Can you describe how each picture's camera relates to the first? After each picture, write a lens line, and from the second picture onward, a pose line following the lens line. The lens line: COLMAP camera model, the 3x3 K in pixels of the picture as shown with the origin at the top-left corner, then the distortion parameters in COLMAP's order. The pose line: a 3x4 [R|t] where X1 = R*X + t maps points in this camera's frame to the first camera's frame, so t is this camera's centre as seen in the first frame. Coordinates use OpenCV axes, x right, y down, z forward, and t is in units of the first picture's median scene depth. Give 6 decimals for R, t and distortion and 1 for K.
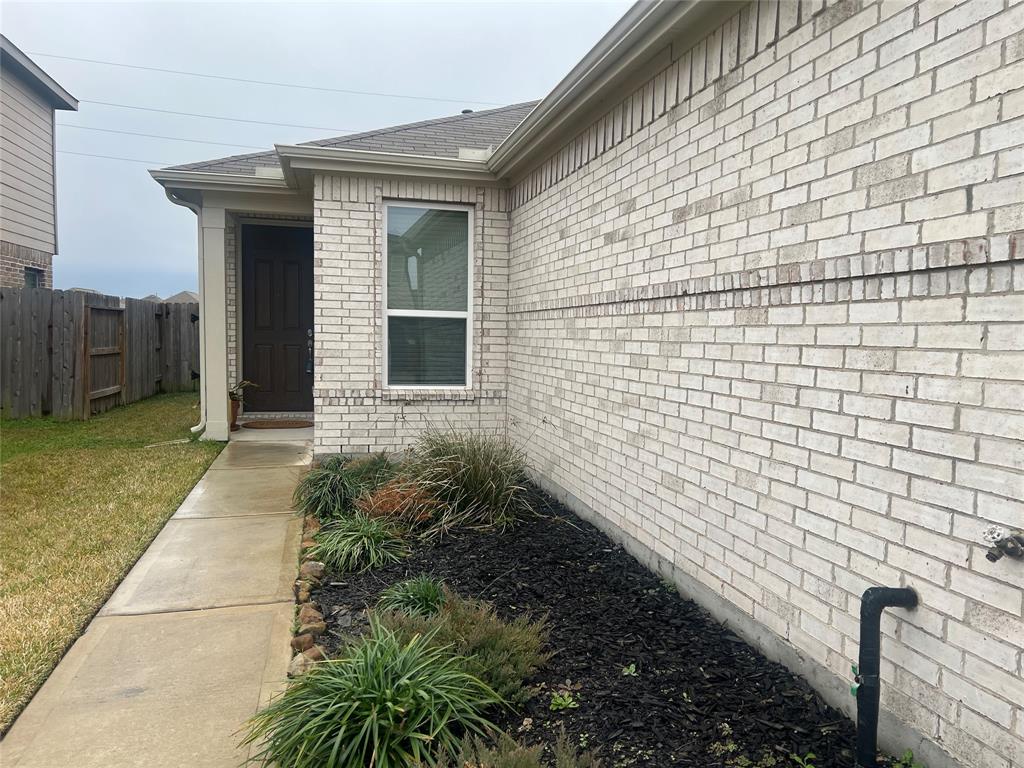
lens RADIAL K [[769.7, 0, 517.9], [0, 769.7, 383.5], [0, 0, 1]] dist [0.043344, -0.038594]
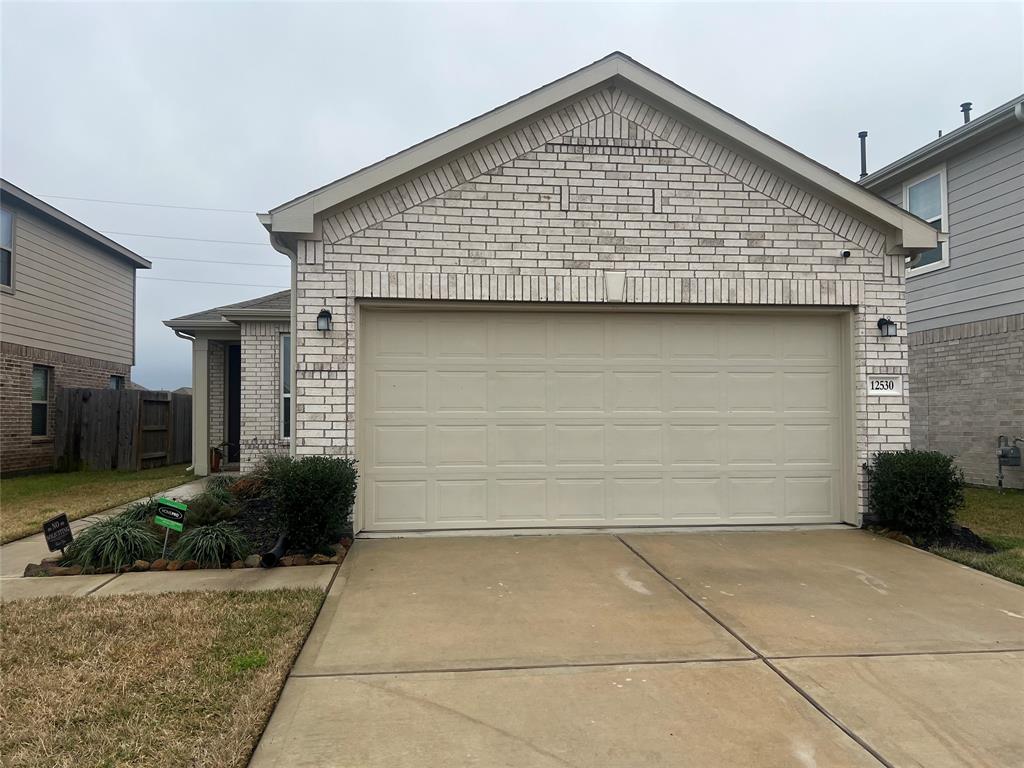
lens RADIAL K [[769.7, 0, 507.8], [0, 769.7, 384.2], [0, 0, 1]] dist [0.043344, -0.038594]
pose [[0.991678, -0.032880, -0.124473, 0.505986], [0.019104, 0.993715, -0.110294, 0.077935], [0.127317, 0.106999, 0.986074, -0.614332]]
